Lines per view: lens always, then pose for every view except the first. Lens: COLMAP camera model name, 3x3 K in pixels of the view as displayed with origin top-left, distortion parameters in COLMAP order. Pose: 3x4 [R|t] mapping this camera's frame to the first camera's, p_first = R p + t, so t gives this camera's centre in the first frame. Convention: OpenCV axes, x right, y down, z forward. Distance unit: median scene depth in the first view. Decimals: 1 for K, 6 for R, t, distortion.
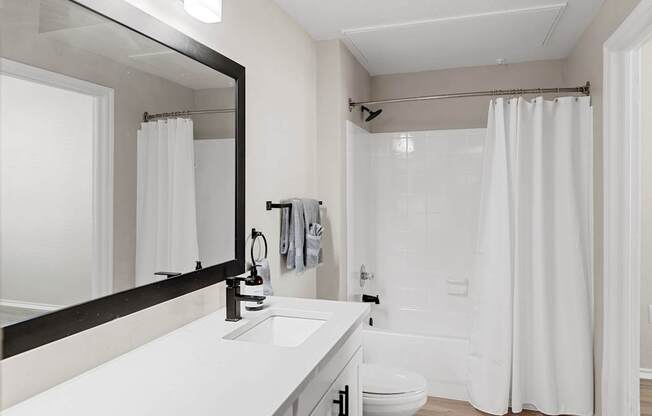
lens RADIAL K [[403.2, 0, 327.3], [0, 403.2, 192.1], [0, 0, 1]] dist [-0.003398, -0.000393]
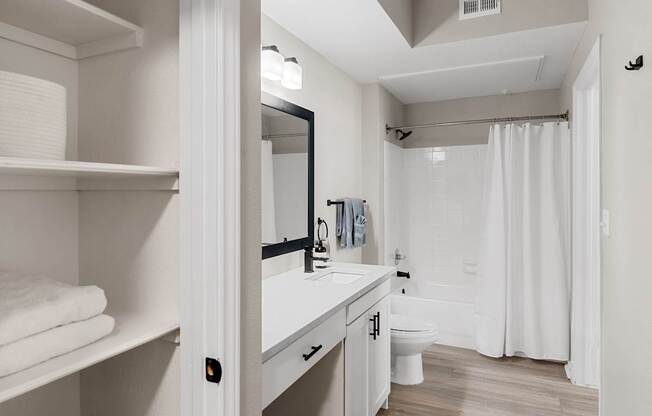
lens RADIAL K [[403.2, 0, 327.3], [0, 403.2, 192.1], [0, 0, 1]] dist [-0.003398, -0.000393]
pose [[0.992326, -0.000250, -0.123649, 0.029938], [-0.000357, 0.999988, -0.004892, 0.001504], [0.123648, 0.004899, 0.992314, -0.430069]]
